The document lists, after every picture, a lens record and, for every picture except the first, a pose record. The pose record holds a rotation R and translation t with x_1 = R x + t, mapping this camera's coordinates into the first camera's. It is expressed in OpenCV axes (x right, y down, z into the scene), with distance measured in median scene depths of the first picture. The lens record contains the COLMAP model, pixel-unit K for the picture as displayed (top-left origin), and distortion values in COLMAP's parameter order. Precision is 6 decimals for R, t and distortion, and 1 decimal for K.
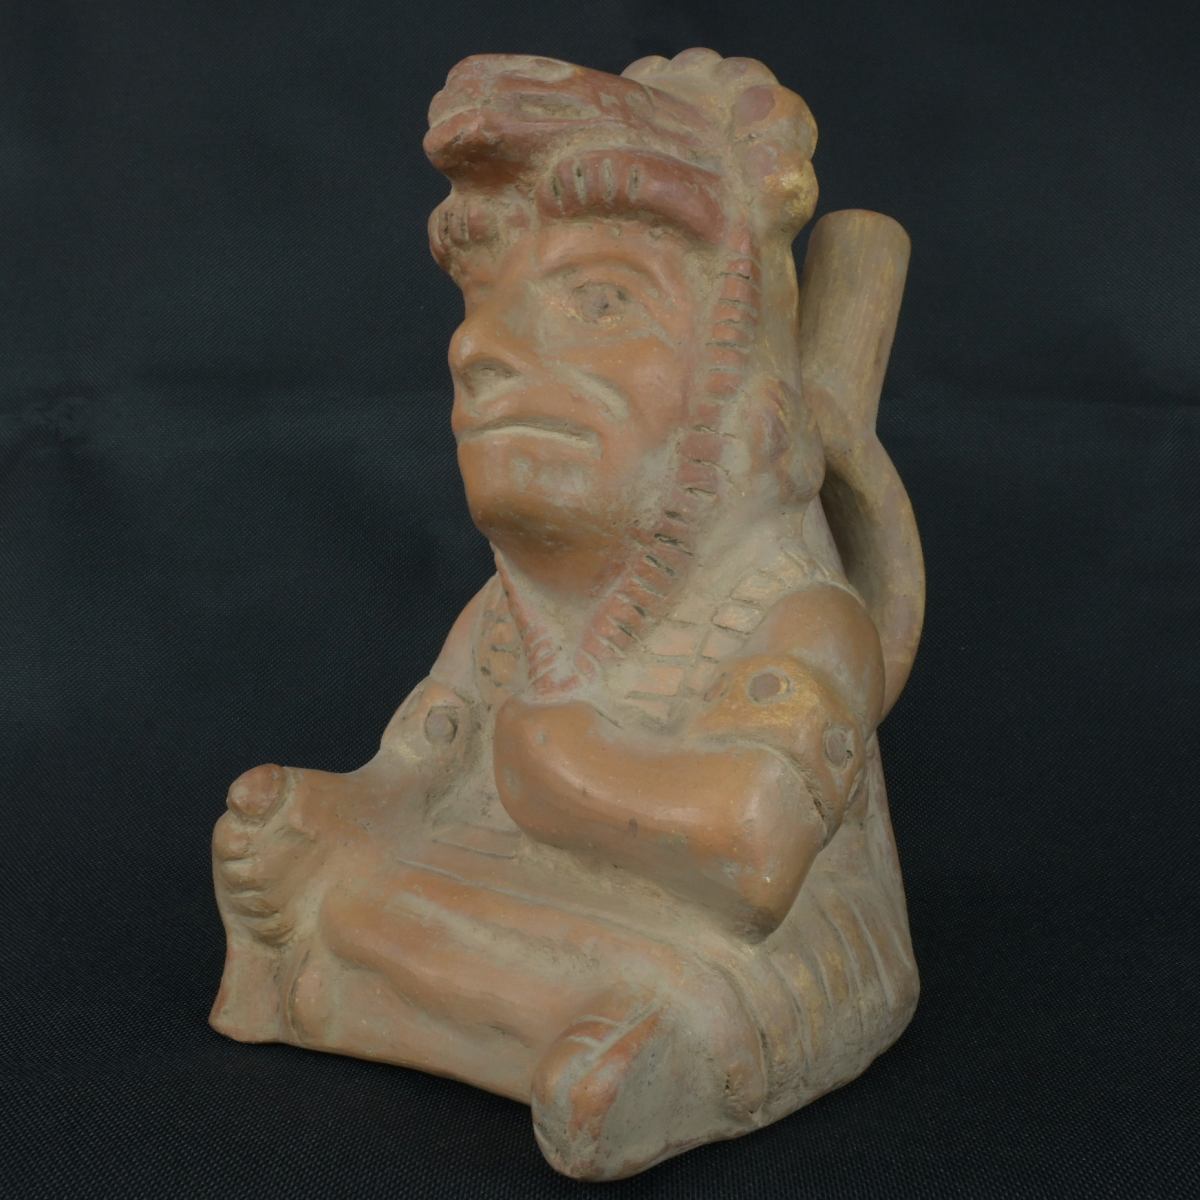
lens RADIAL K [[1365.7, 0, 590.8], [0, 1365.7, 596.6], [0, 0, 1]] dist [-0.002601, 0.000000]
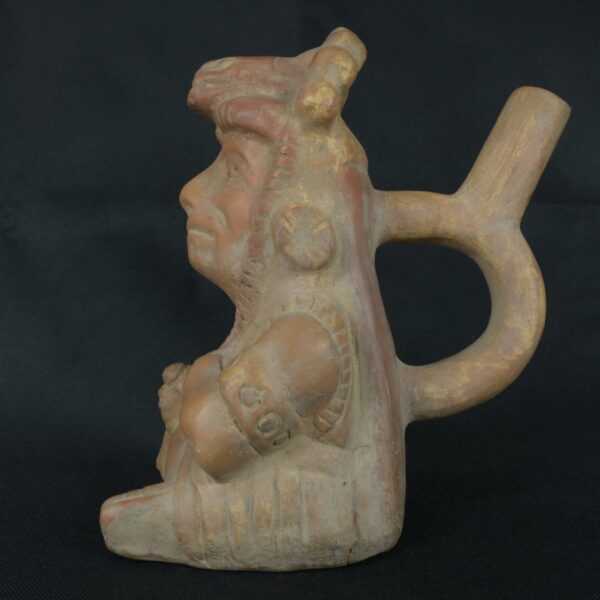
lens RADIAL K [[682.9, 0, 300.9], [0, 682.9, 297.6], [0, 0, 1]] dist [-0.002601, 0.000000]
pose [[0.666664, 0.091575, -0.739712, 0.882608], [-0.069224, 0.995742, 0.060883, -0.091300], [0.742137, 0.010618, 0.670164, 0.368227]]
